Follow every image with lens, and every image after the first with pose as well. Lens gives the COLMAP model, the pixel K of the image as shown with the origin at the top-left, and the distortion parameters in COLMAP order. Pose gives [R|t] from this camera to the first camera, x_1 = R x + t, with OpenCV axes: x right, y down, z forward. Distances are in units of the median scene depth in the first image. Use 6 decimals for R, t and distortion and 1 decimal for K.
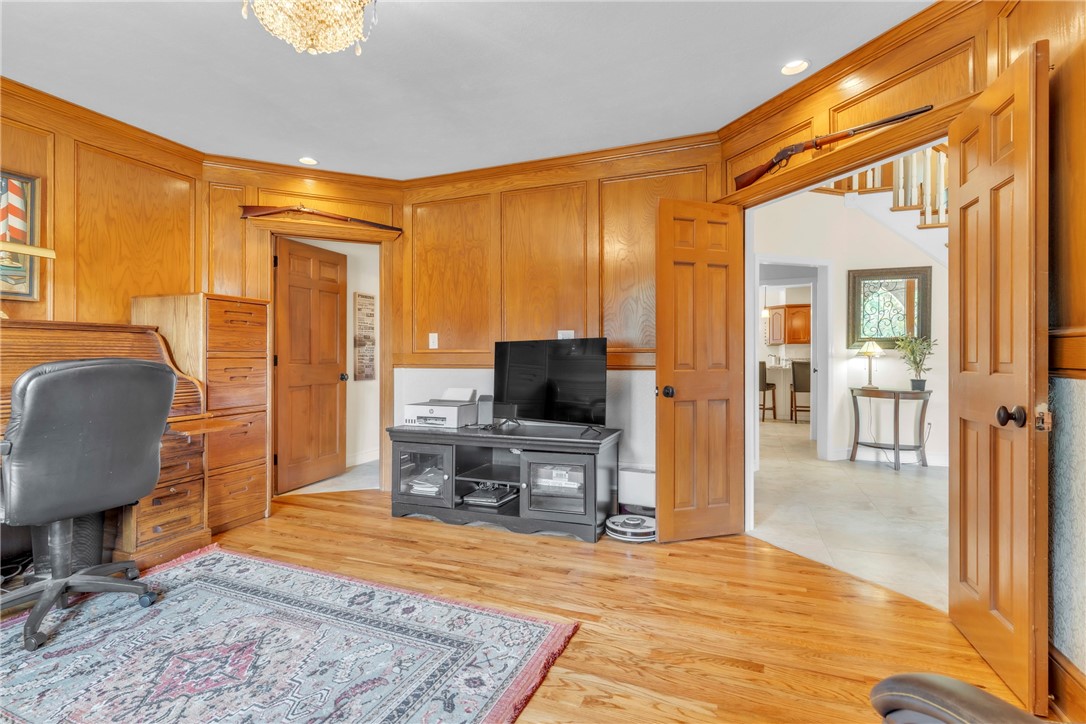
lens RADIAL K [[525.0, 0, 534.4], [0, 525.0, 356.5], [0, 0, 1]] dist [0.000342, -0.000238]
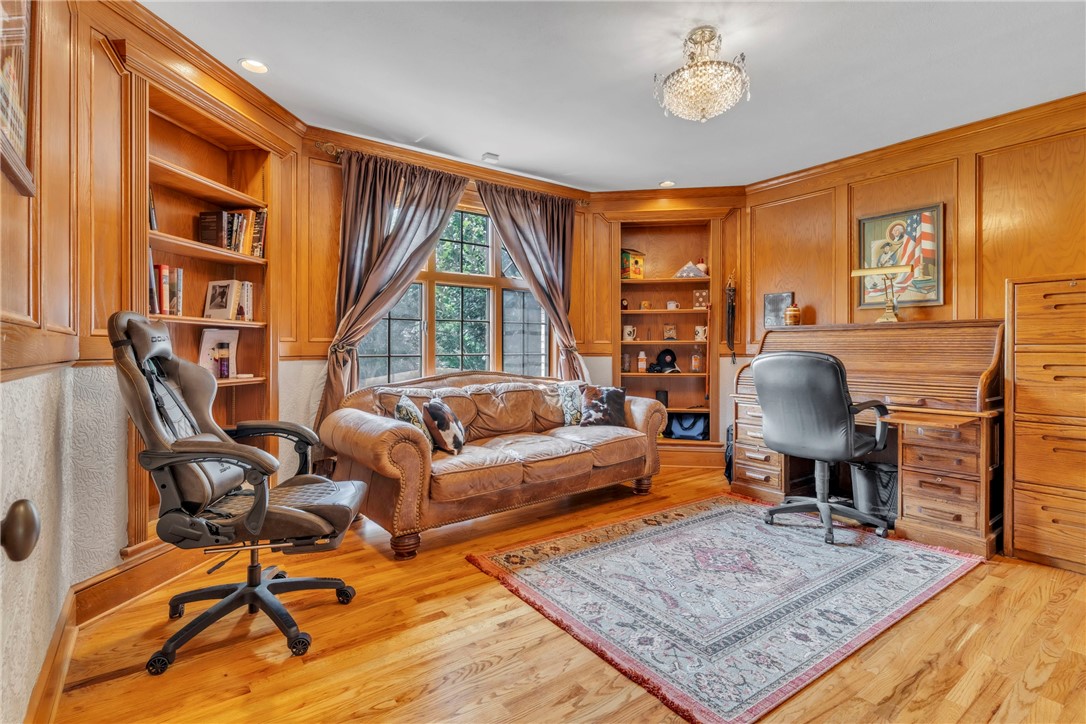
lens RADIAL K [[525.0, 0, 535.6], [0, 525.0, 354.2], [0, 0, 1]] dist [0.000342, -0.000238]
pose [[-0.534879, 0.007334, -0.844897, 0.623520], [-0.002321, 0.999946, 0.010150, -0.000739], [0.844926, 0.007390, -0.534833, 0.914907]]
